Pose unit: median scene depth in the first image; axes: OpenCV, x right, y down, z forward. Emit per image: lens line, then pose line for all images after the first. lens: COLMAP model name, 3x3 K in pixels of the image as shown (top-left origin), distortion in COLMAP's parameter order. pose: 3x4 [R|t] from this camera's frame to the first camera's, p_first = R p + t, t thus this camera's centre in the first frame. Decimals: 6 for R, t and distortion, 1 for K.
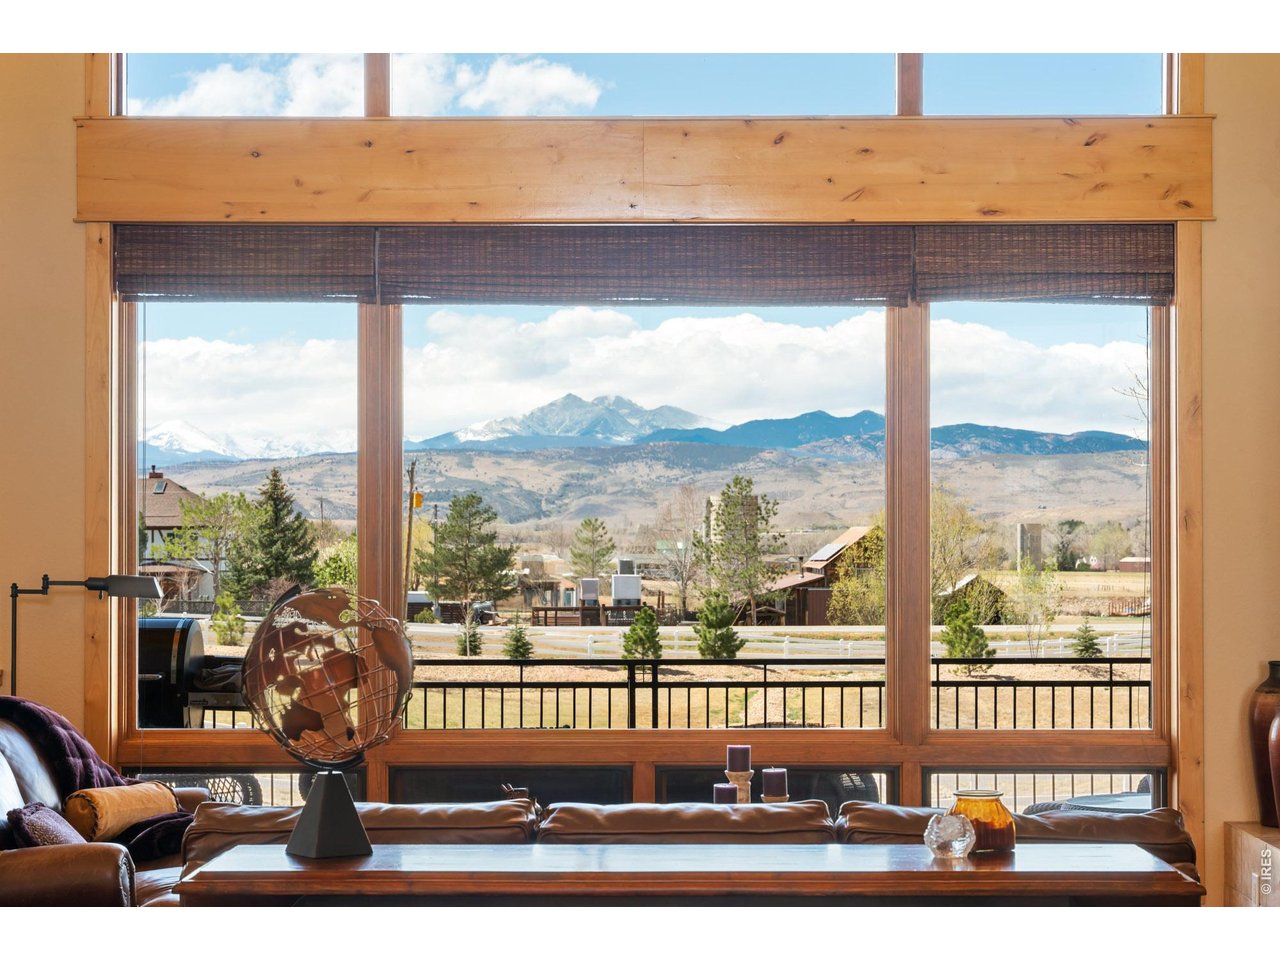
lens RADIAL K [[2899.9, 0, 640.0], [0, 2899.9, 480.0], [0, 0, 1]] dist [0.085988, 0.093925]
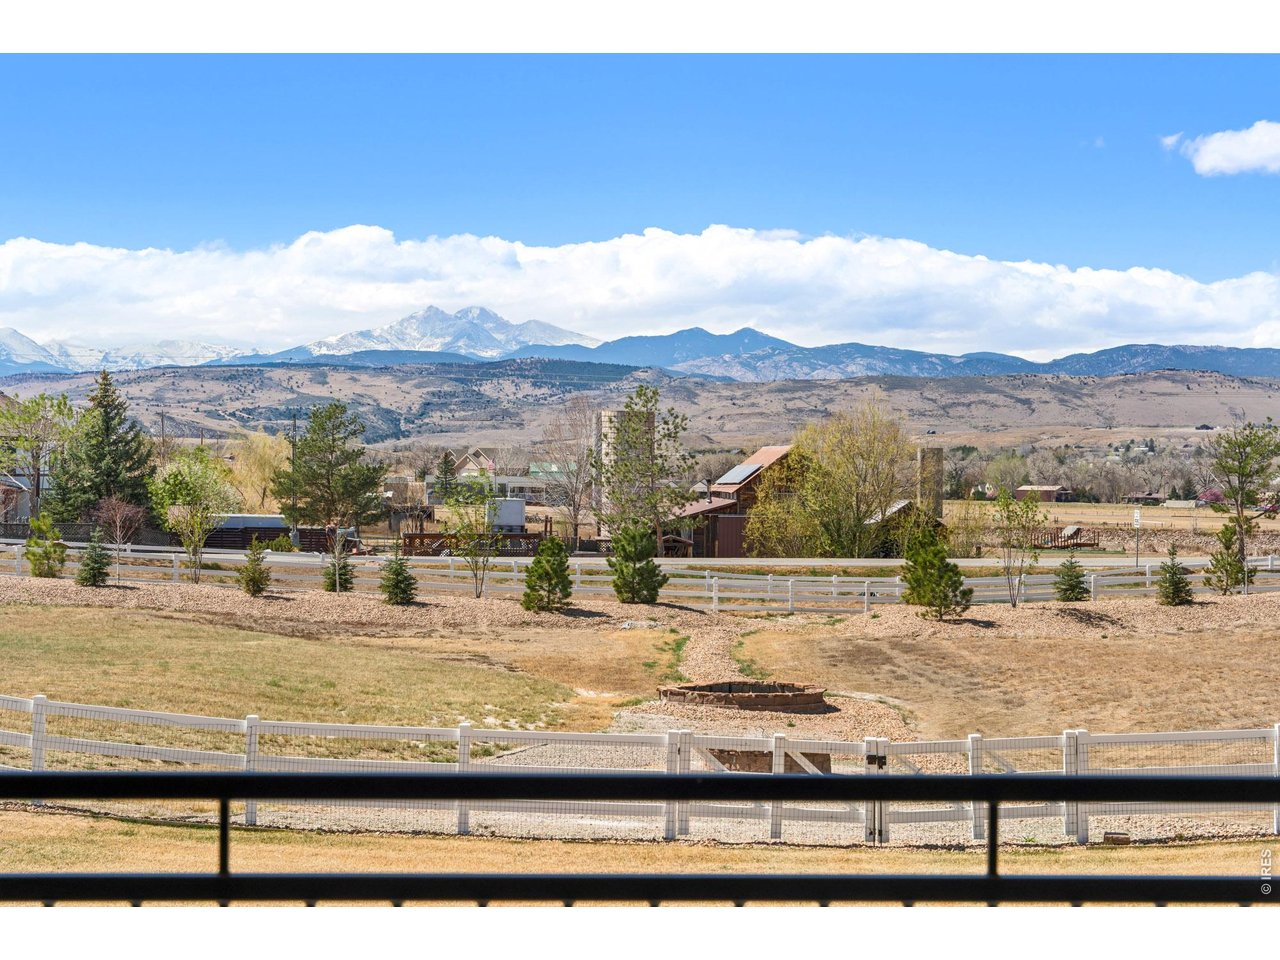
lens RADIAL K [[2899.9, 0, 640.0], [0, 2899.9, 480.0], [0, 0, 1]] dist [0.085988, 0.093925]
pose [[0.998553, 0.008964, 0.053021, -0.010819], [-0.010280, 0.999645, 0.024596, 0.004669], [-0.052782, -0.025106, 0.998290, 0.107303]]
